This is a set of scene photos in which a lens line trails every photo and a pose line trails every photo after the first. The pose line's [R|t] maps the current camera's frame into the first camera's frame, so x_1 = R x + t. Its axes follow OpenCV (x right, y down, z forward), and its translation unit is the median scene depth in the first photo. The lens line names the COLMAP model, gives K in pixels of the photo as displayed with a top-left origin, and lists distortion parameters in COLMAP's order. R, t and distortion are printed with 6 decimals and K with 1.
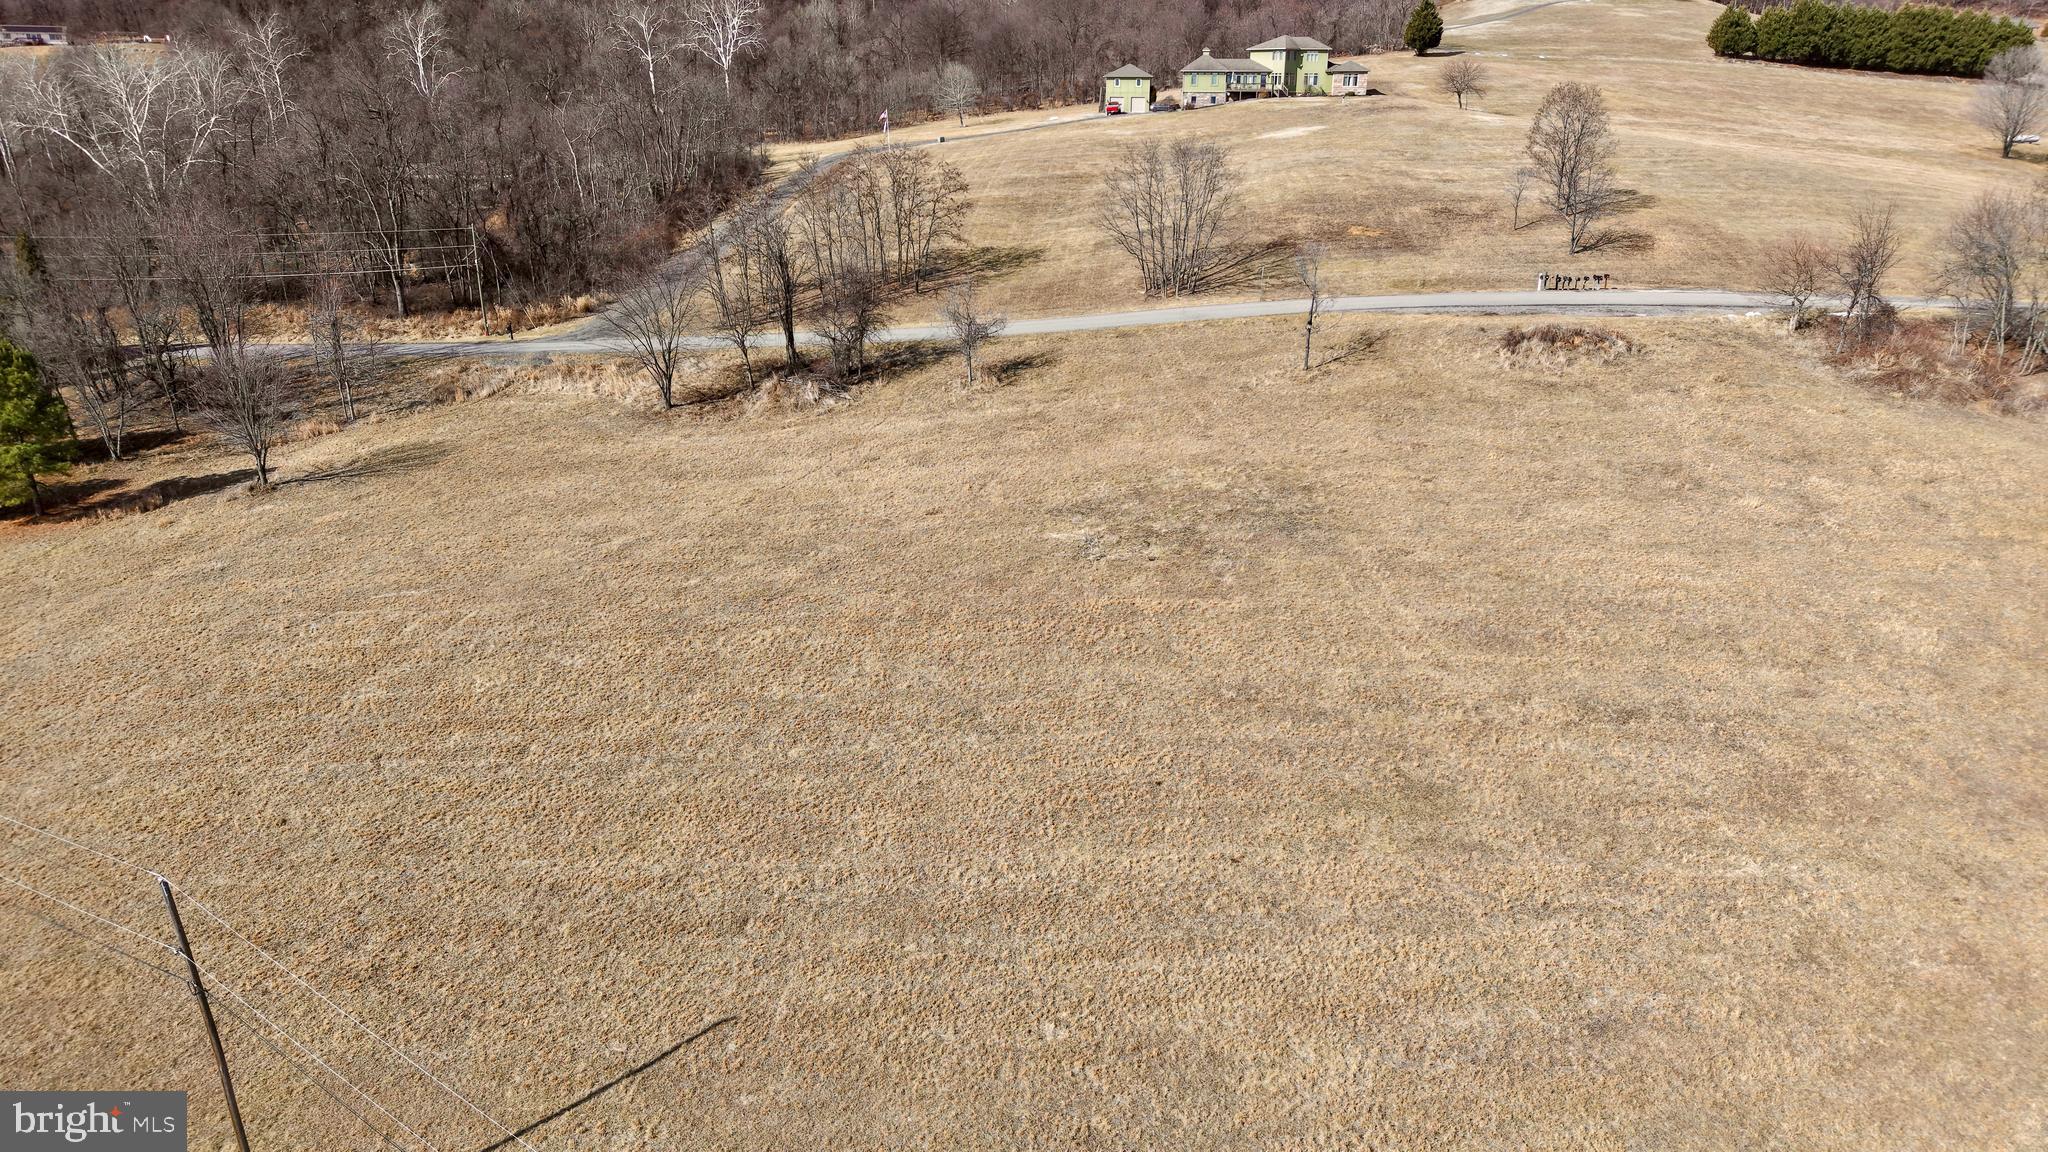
lens RADIAL K [[1419.0, 0, 1054.5], [0, 1419.0, 586.1], [0, 0, 1]] dist [0.017706, -0.017326]
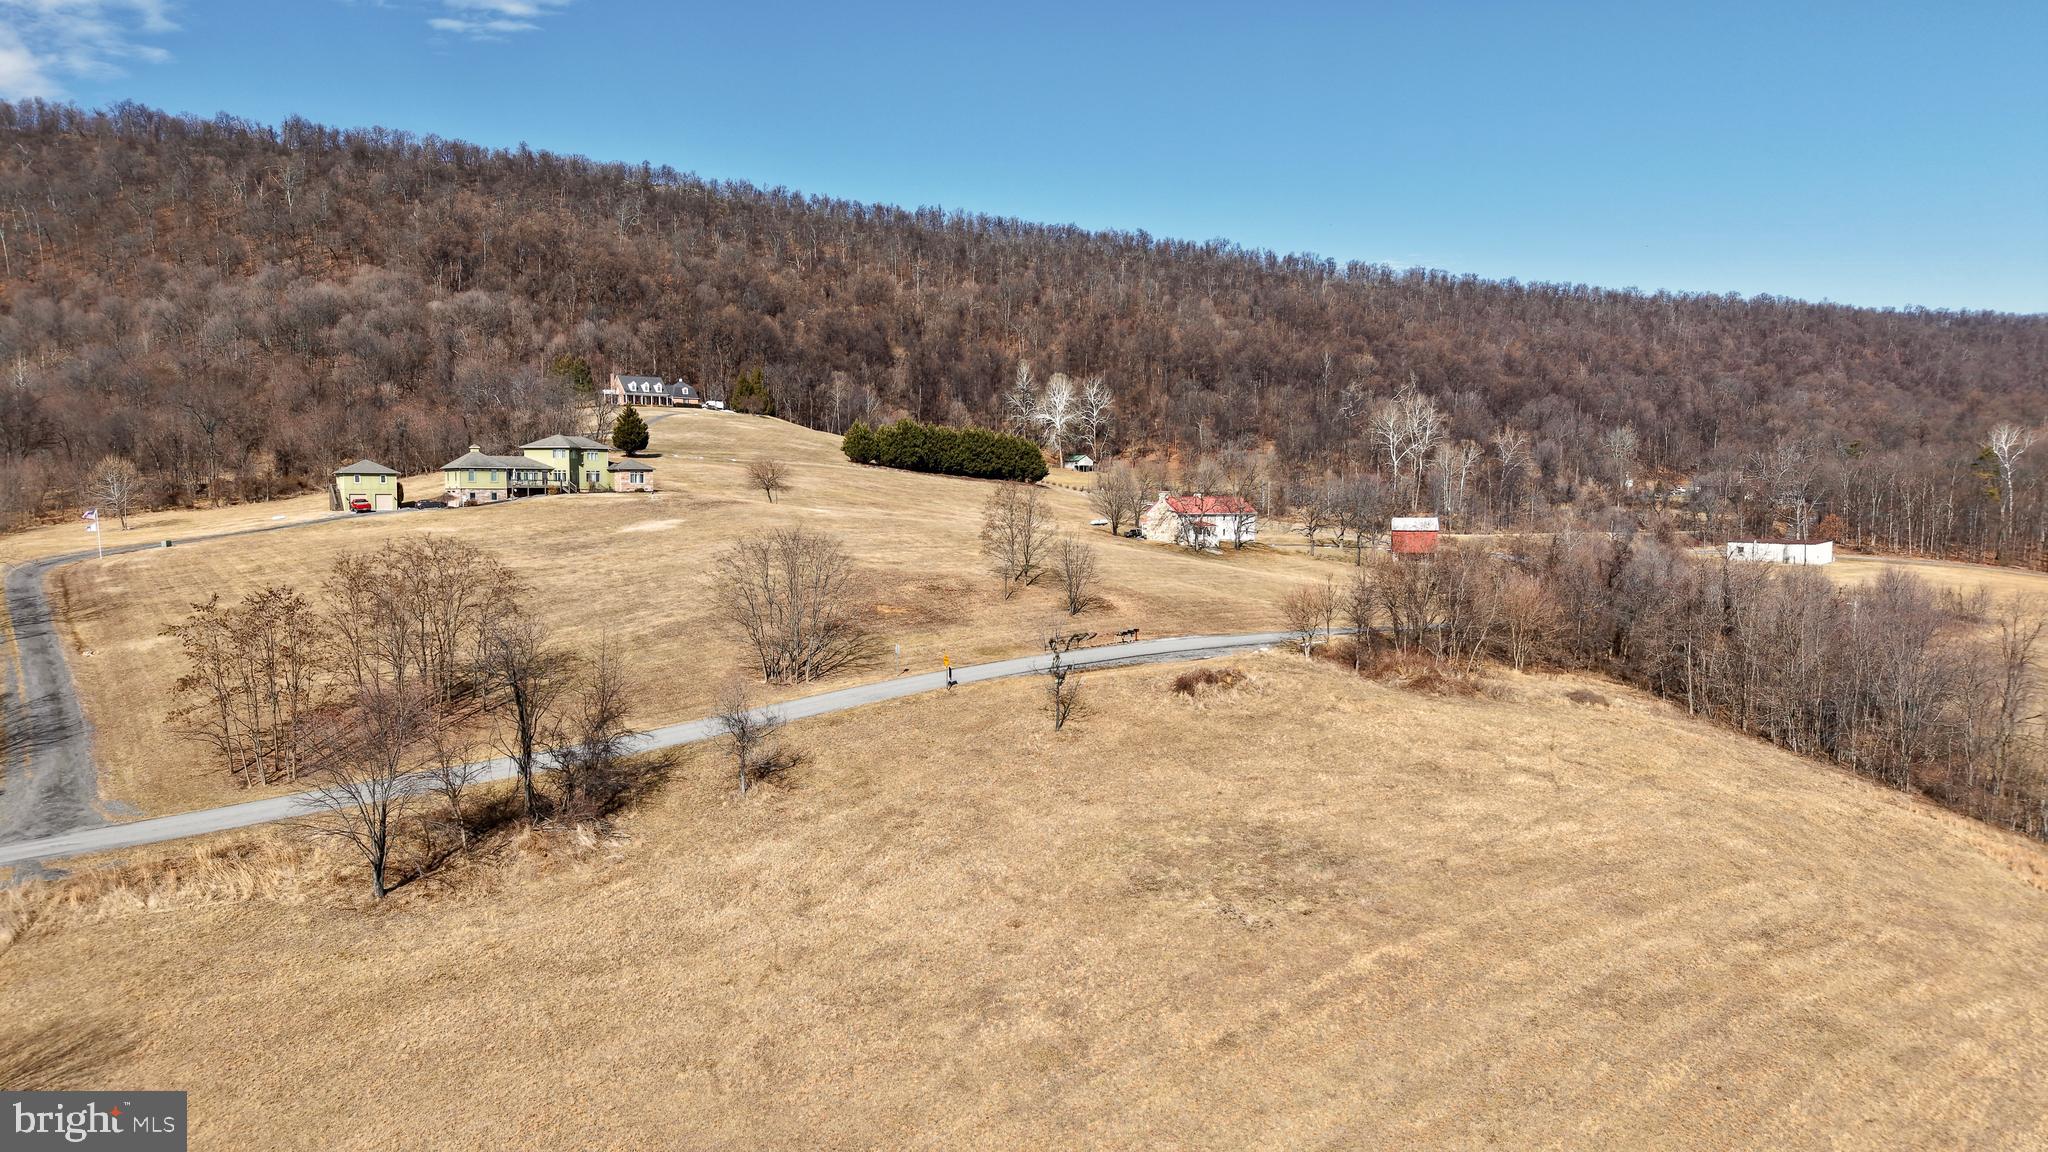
lens RADIAL K [[1384.2, 0, 1024.0], [0, 1384.2, 576.0], [0, 0, 1]] dist [0.002365, -0.000337]
pose [[0.726432, -0.042588, 0.685918, -0.461064], [0.229364, 0.955875, -0.183562, -0.070939], [-0.647834, 0.290670, 0.704146, 0.238052]]
